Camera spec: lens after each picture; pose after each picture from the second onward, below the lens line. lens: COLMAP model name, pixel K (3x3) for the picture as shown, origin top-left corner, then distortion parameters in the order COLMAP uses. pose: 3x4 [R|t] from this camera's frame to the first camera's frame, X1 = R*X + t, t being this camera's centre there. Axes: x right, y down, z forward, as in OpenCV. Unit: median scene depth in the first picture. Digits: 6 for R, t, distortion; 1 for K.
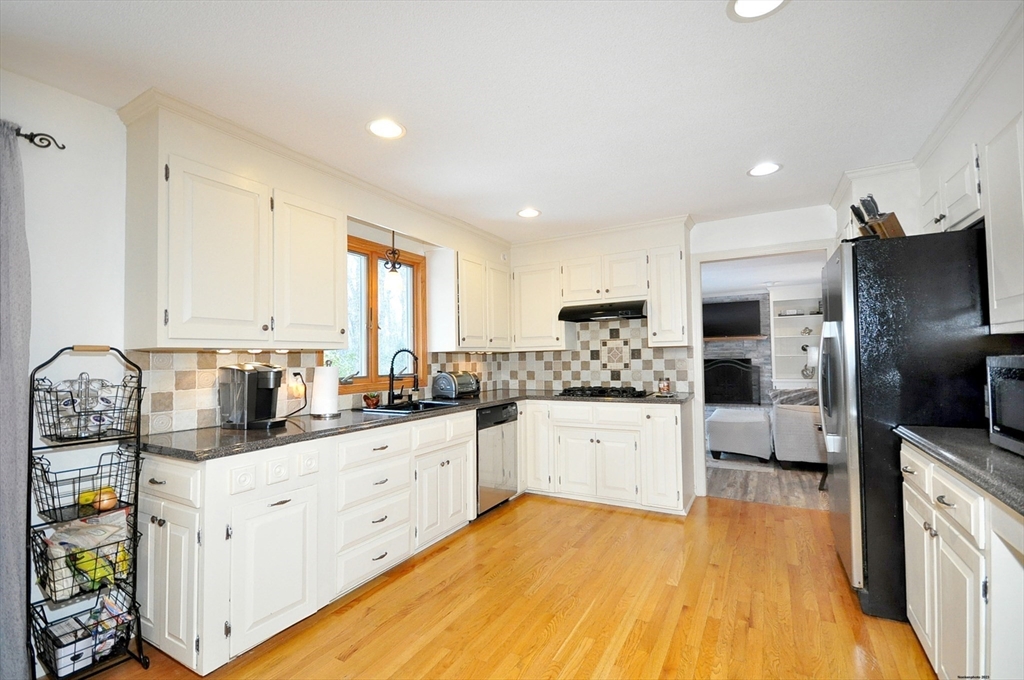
lens RADIAL K [[476.9, 0, 498.0], [0, 476.9, 346.6], [0, 0, 1]] dist [0.018735, -0.020261]
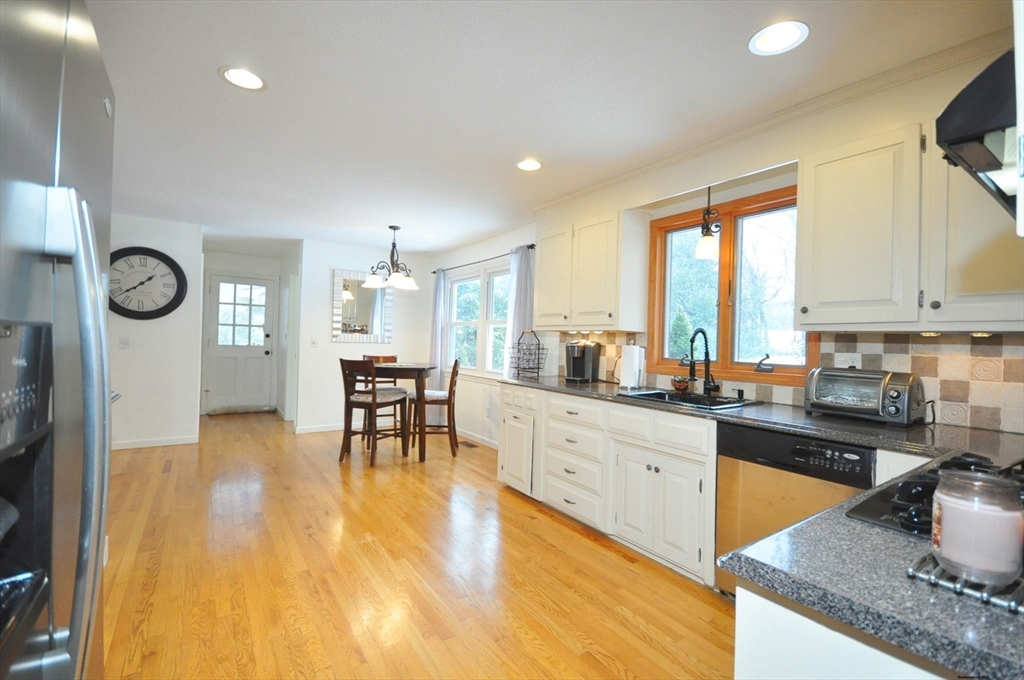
lens RADIAL K [[447.4, 0, 512.0], [0, 447.4, 340.0], [0, 0, 1]] dist [0.001927, -0.000256]
pose [[-0.444947, 0.012973, -0.895463, 0.529443], [0.009107, 0.999909, 0.009961, 0.010634], [0.895510, -0.003723, -0.445025, 0.877251]]
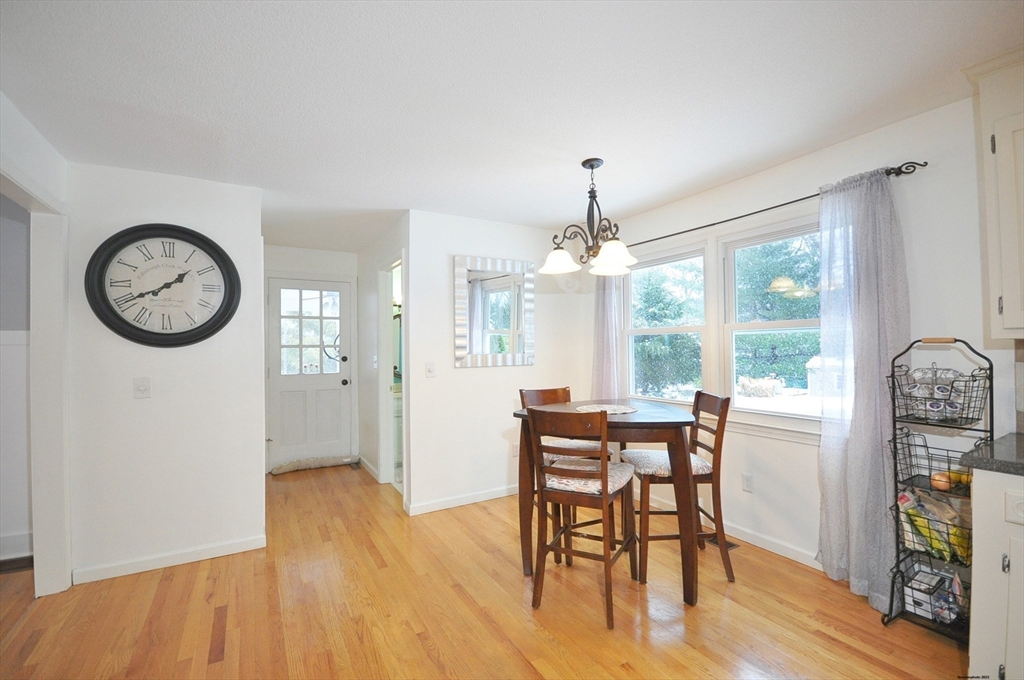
lens RADIAL K [[447.4, 0, 512.0], [0, 447.4, 340.0], [0, 0, 1]] dist [0.001927, -0.000256]
pose [[-0.507368, 0.020877, -0.861476, 0.249099], [0.050752, 0.998695, -0.005688, -0.019213], [0.860233, -0.046608, -0.507766, 0.317754]]
